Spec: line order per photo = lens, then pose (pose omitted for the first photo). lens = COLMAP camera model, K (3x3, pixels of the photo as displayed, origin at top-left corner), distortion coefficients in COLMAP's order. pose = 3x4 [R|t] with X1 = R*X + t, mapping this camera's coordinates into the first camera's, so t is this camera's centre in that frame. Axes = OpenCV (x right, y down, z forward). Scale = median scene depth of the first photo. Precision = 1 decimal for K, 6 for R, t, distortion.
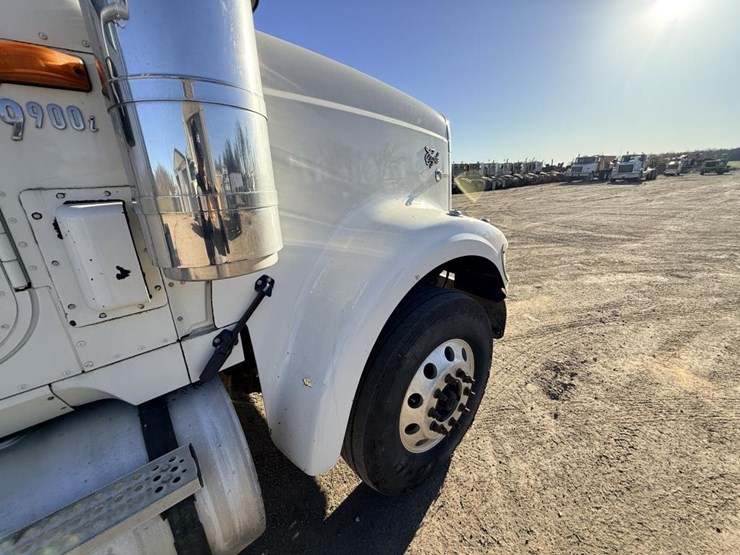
lens RADIAL K [[294.2, 0, 368.8], [0, 294.2, 276.2], [0, 0, 1]] dist [-0.001017, 0.000161]
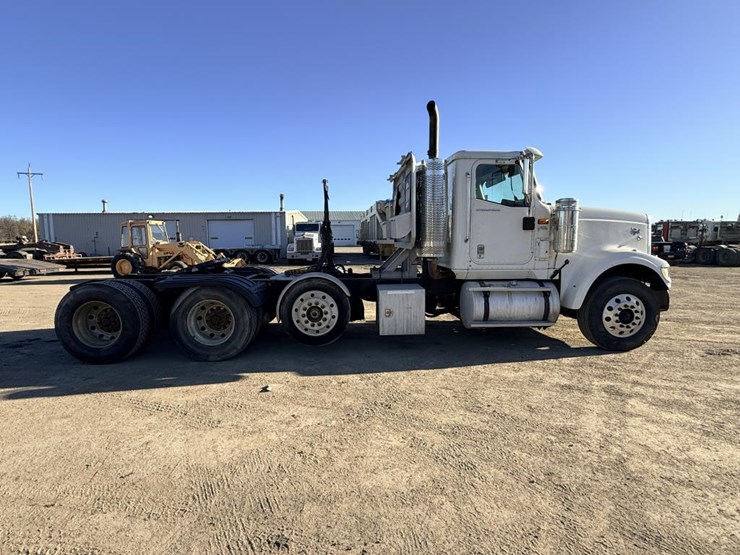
lens RADIAL K [[369.9, 0, 369.7], [0, 369.9, 275.5], [0, 0, 1]] dist [0.000689, 0.000023]
pose [[0.791275, 0.097858, -0.603579, 0.157034], [-0.219669, 0.966705, -0.131249, 0.385216], [0.570639, 0.236442, 0.786426, -1.185084]]
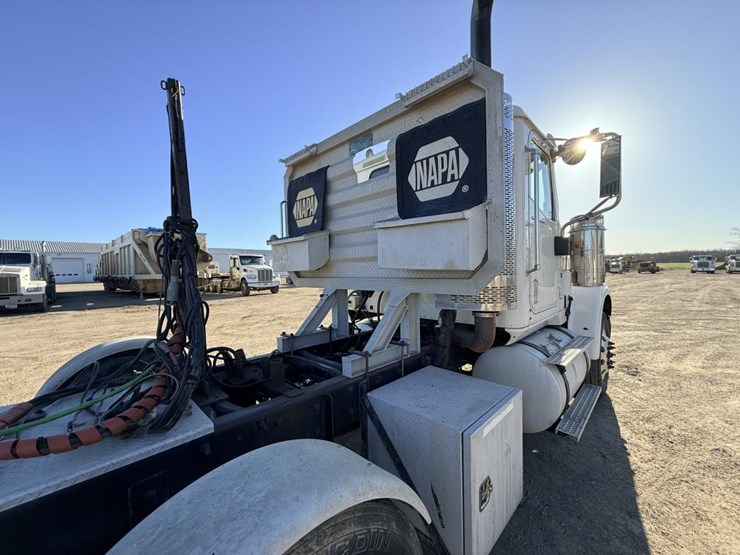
lens RADIAL K [[294.2, 0, 368.8], [0, 294.2, 276.2], [0, 0, 1]] dist [-0.001017, 0.000161]
pose [[0.996434, 0.022224, 0.081393, -0.711301], [0.002792, 0.955471, -0.295071, 0.191068], [-0.084326, 0.294246, 0.952002, -0.497338]]
